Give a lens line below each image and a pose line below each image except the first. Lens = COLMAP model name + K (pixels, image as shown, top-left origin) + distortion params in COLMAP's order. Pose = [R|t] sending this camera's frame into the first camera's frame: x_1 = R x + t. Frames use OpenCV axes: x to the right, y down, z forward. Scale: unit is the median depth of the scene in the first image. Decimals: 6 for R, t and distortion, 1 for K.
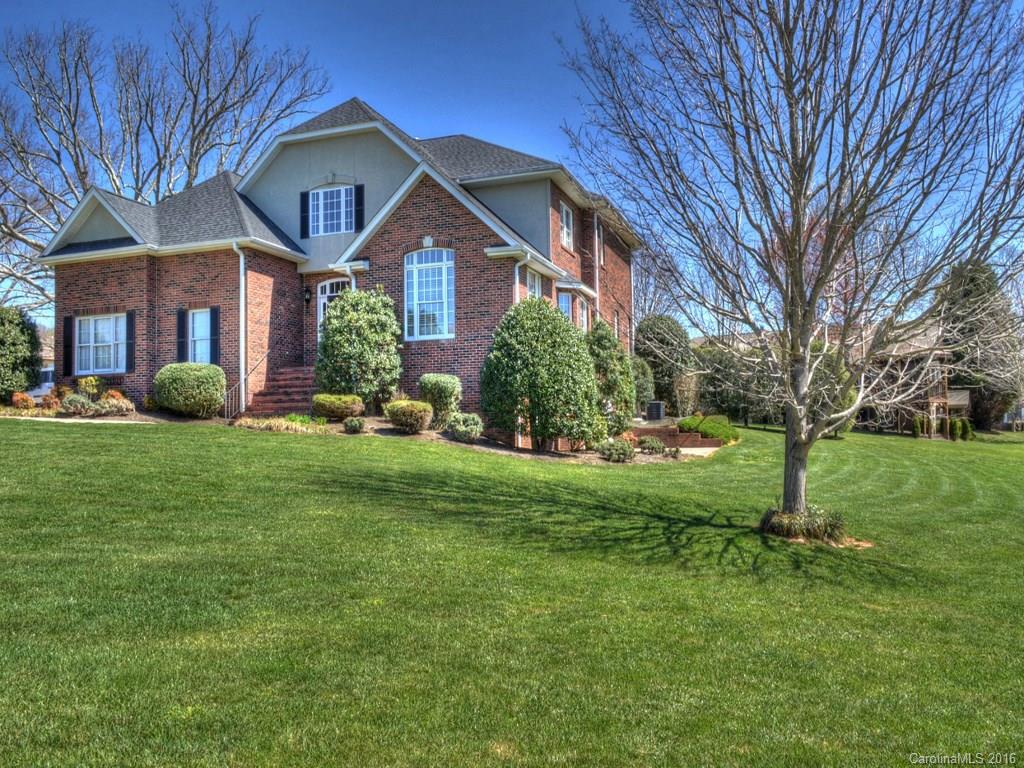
lens RADIAL K [[853.7, 0, 512.0], [0, 853.7, 384.0], [0, 0, 1]] dist [-0.002468, 0.000712]
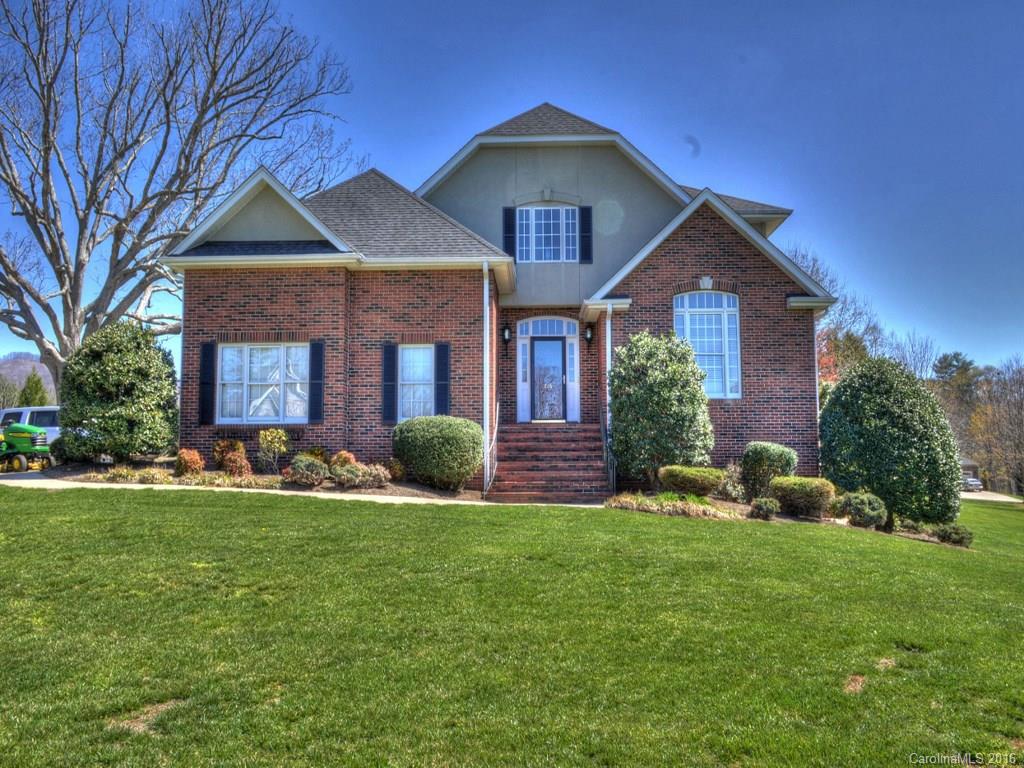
lens RADIAL K [[853.7, 0, 512.0], [0, 853.7, 384.0], [0, 0, 1]] dist [-0.002468, 0.000712]
pose [[0.948211, 0.049435, 0.313770, -0.518875], [-0.032167, 0.997681, -0.059978, -0.009208], [-0.316008, 0.046779, 0.947603, 0.251698]]
